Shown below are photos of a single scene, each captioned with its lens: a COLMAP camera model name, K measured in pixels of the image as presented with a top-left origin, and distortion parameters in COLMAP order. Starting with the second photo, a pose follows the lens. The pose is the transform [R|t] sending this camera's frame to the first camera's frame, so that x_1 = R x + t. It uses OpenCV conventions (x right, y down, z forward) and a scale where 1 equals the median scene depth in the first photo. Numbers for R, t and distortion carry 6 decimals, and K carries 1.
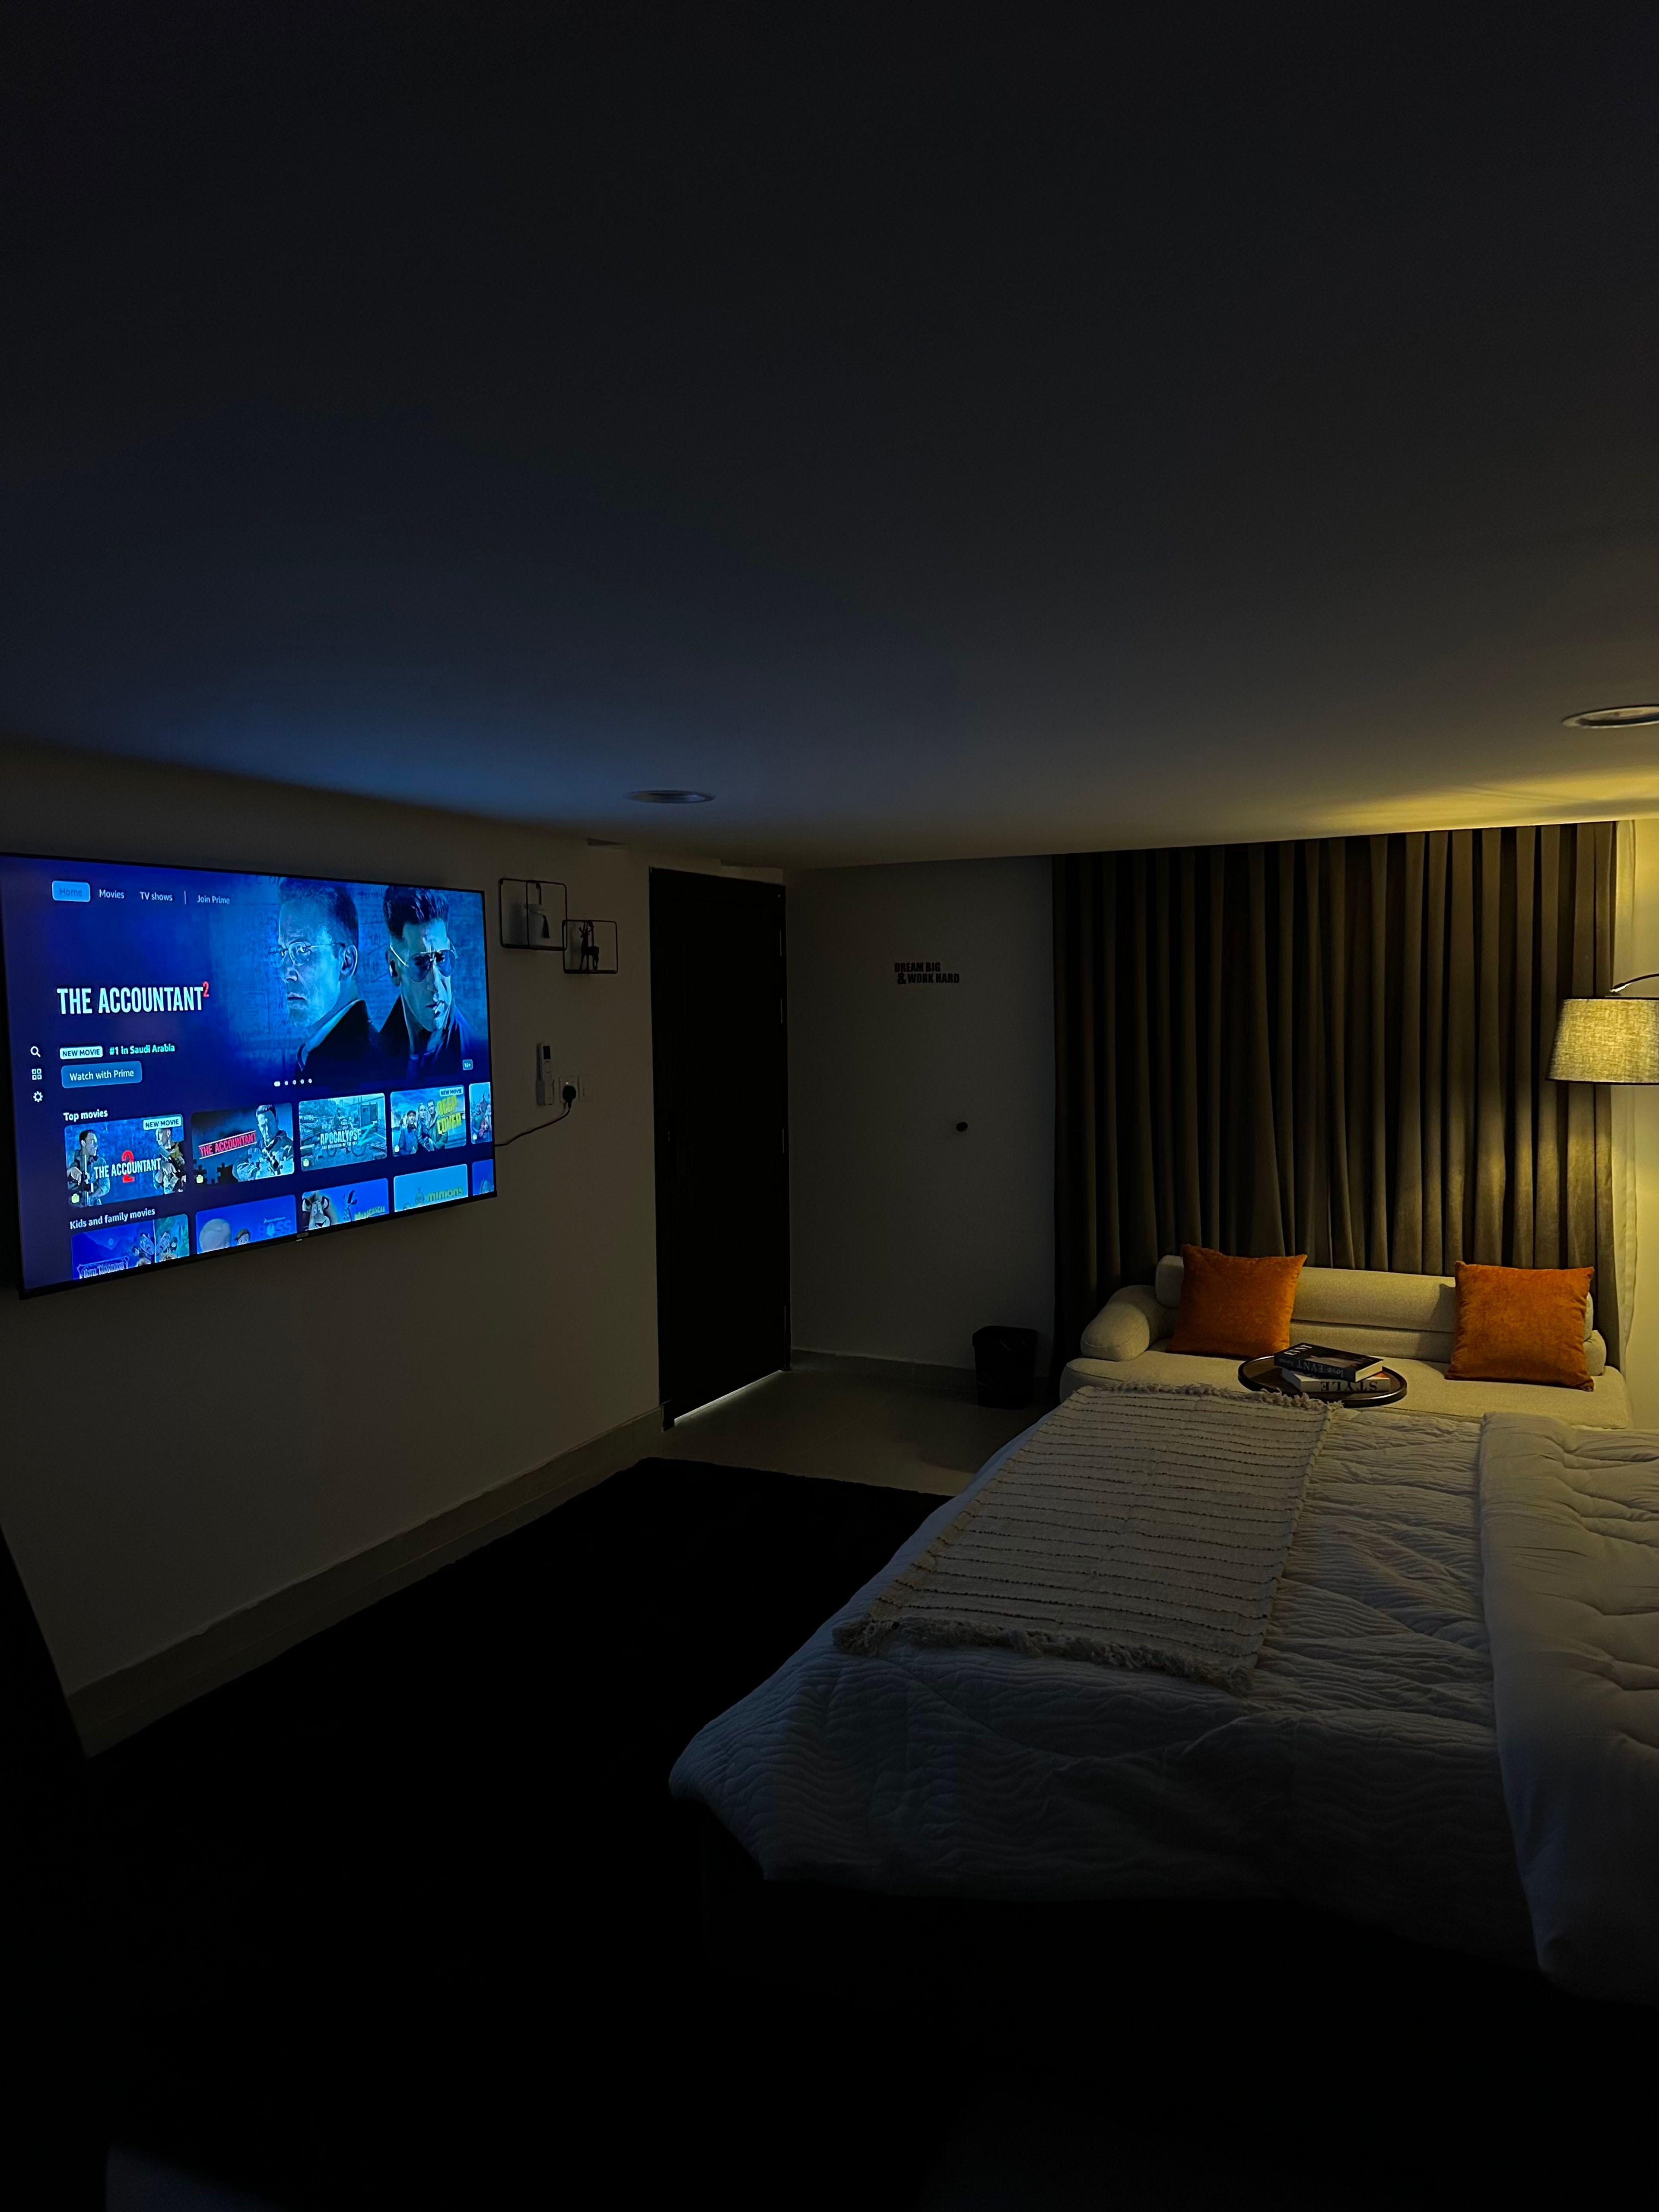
lens RADIAL K [[1558.3, 0, 829.5], [0, 1558.3, 1106.0], [0, 0, 1]] dist [0.169191, -0.318981]
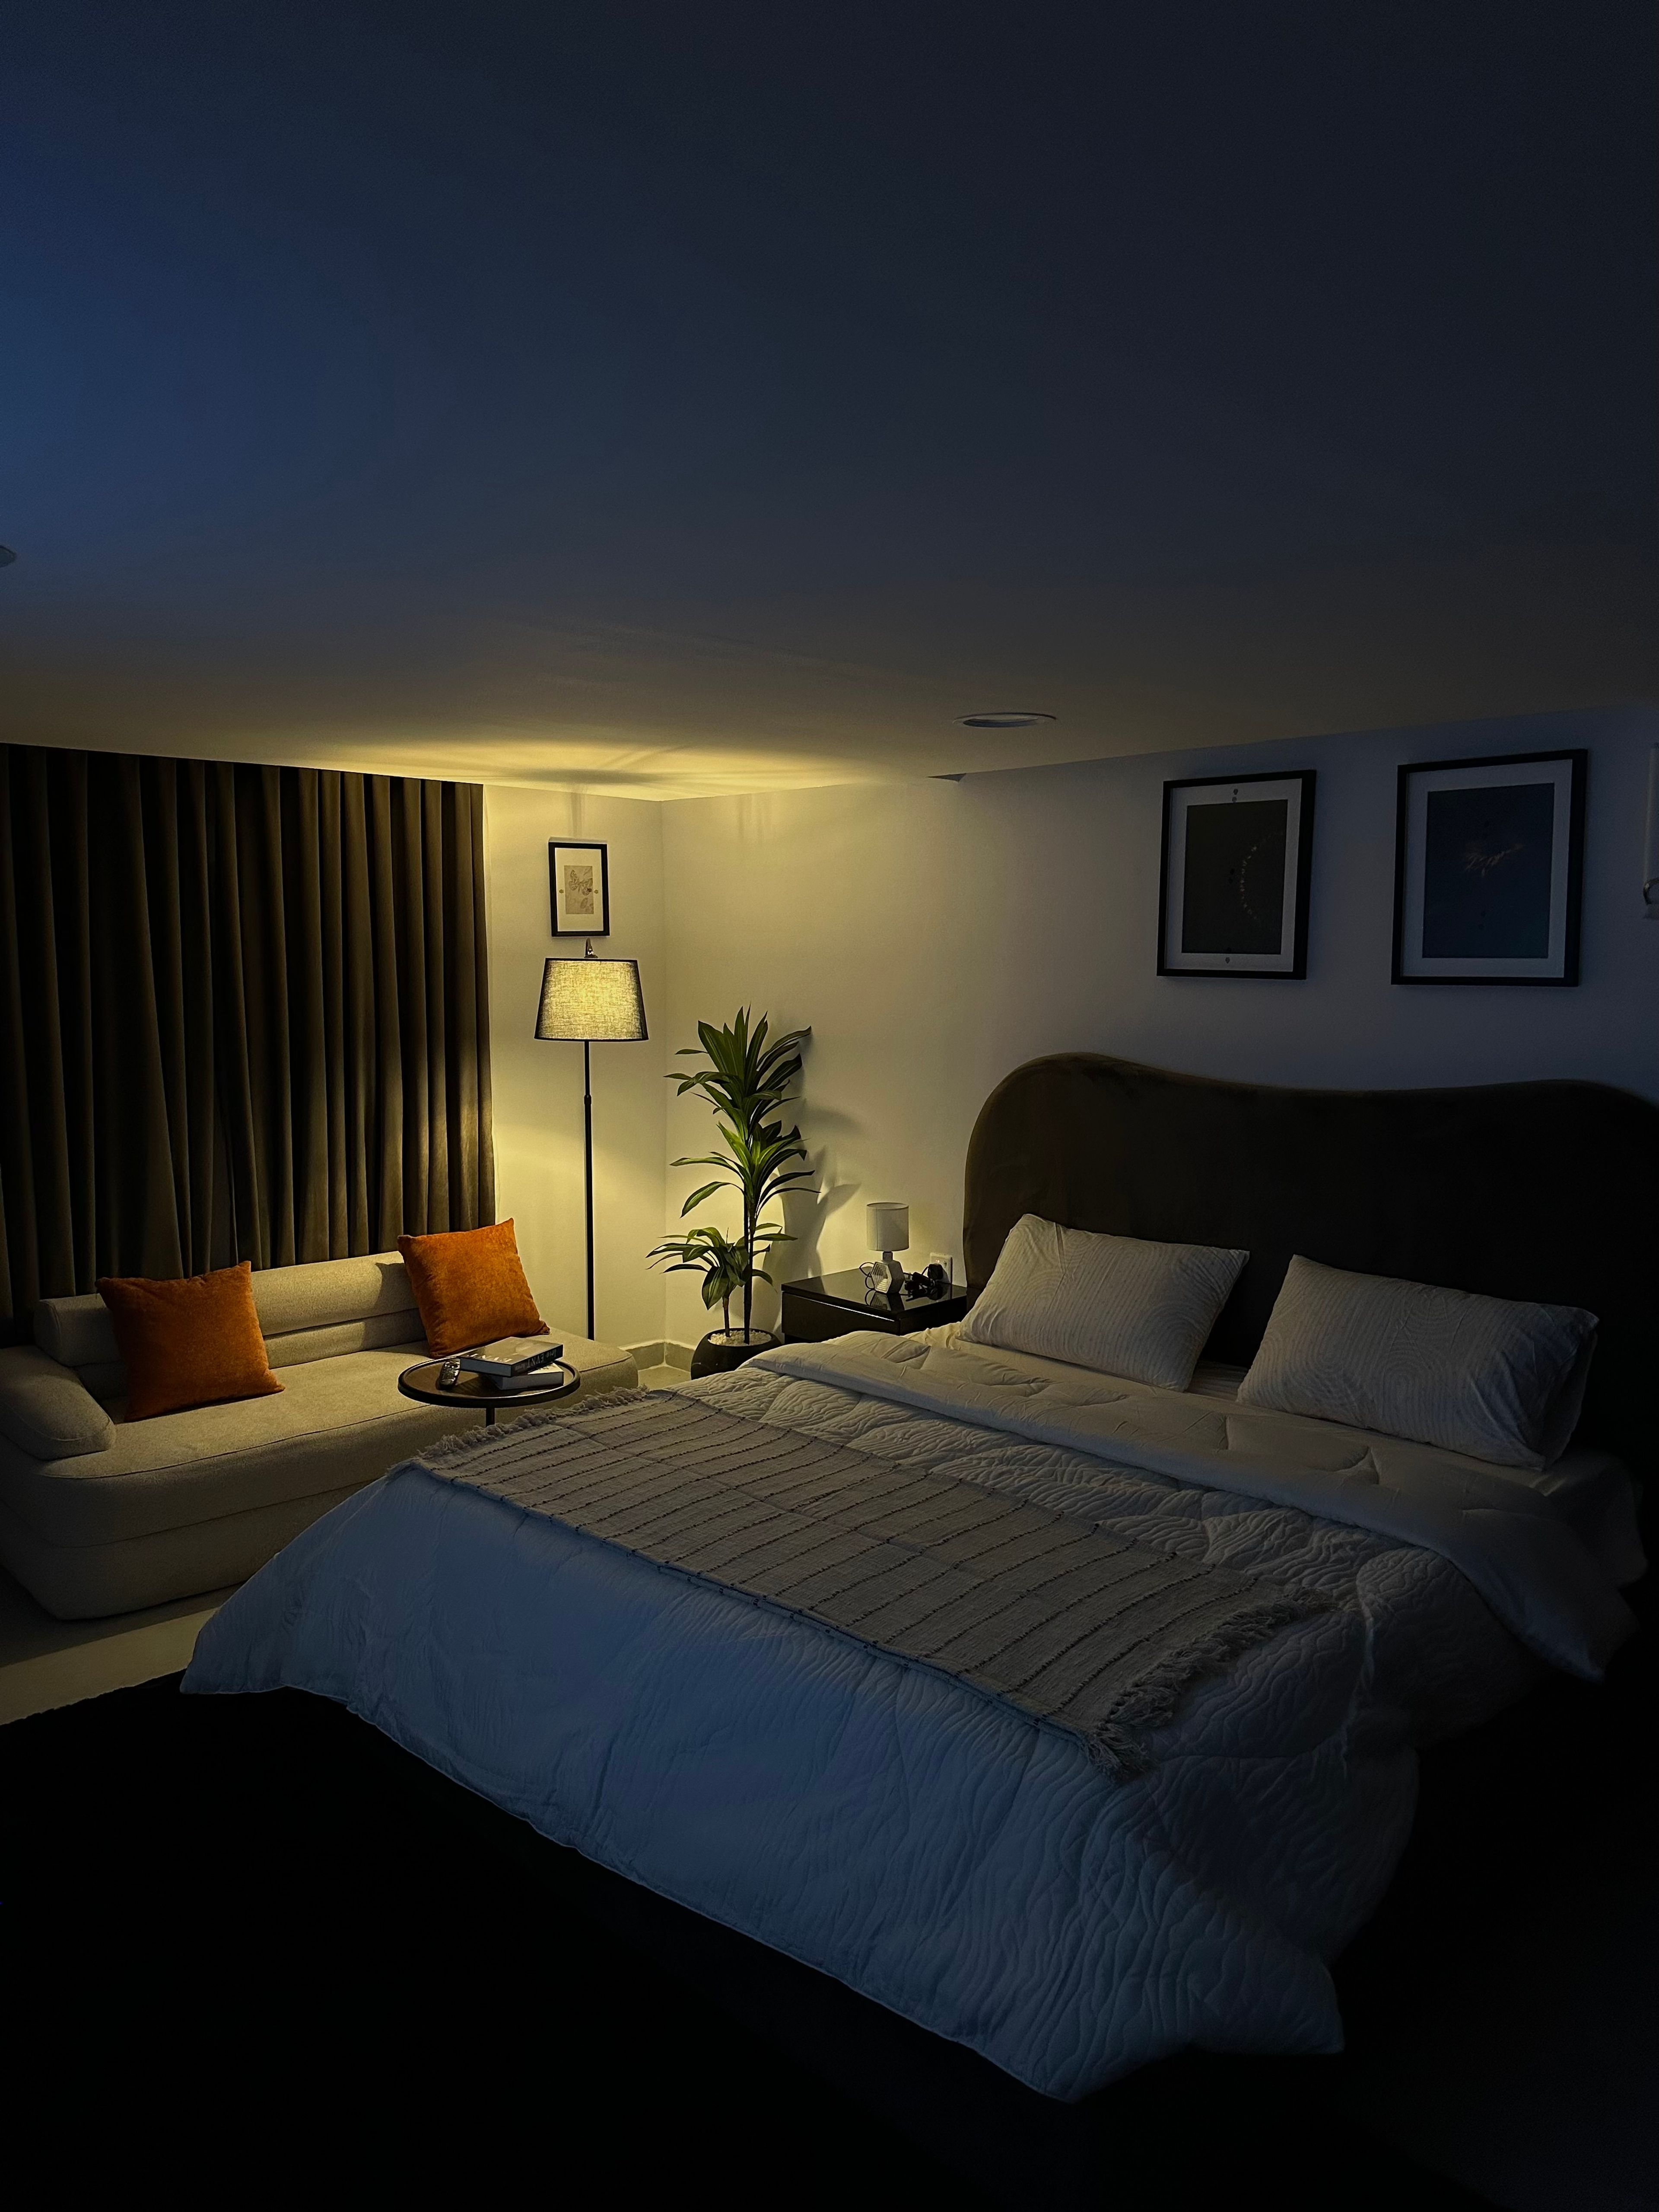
lens RADIAL K [[1558.3, 0, 829.5], [0, 1558.3, 1106.0], [0, 0, 1]] dist [0.169191, -0.318981]
pose [[0.337726, -0.081504, 0.937709, -0.506961], [0.054742, 0.996258, 0.066877, -0.036122], [-0.939651, 0.028746, 0.340924, 0.570373]]
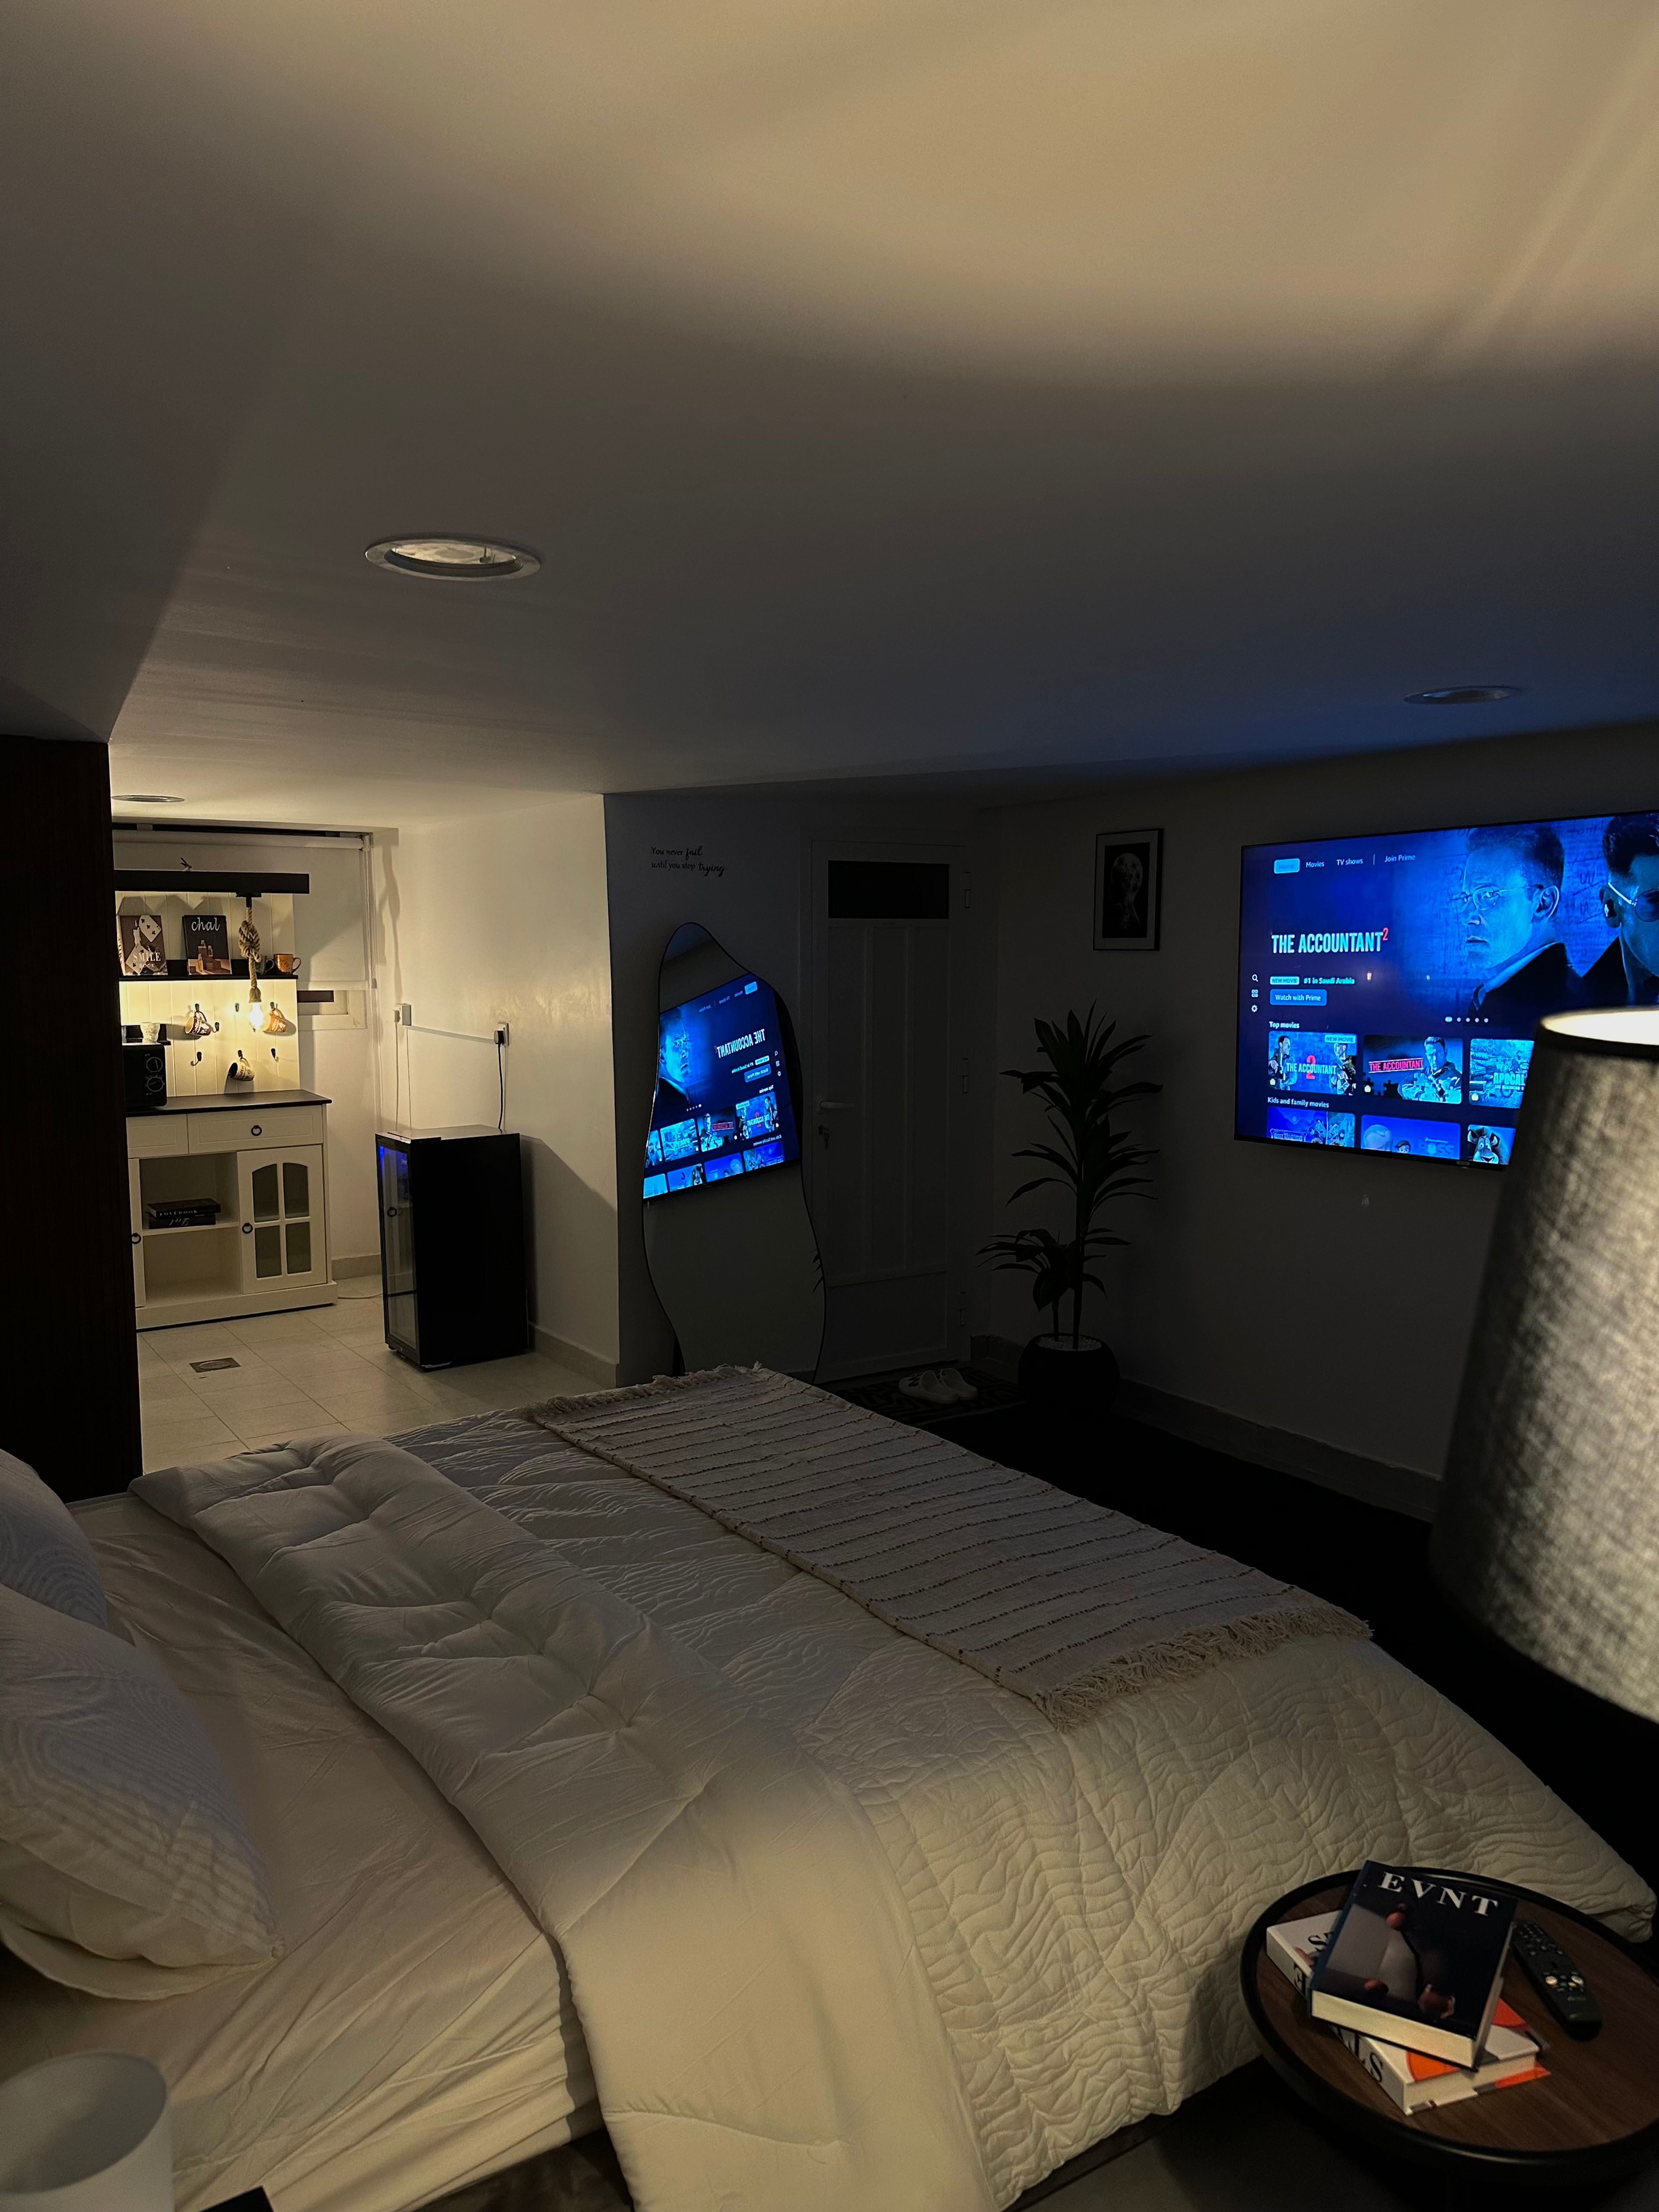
lens RADIAL K [[1558.3, 0, 829.5], [0, 1558.3, 1106.0], [0, 0, 1]] dist [0.169191, -0.318981]
pose [[-0.522763, 0.105491, -0.845926, 0.801869], [-0.045756, 0.987411, 0.151411, -0.100172], [0.851249, 0.117858, -0.511355, 1.185132]]
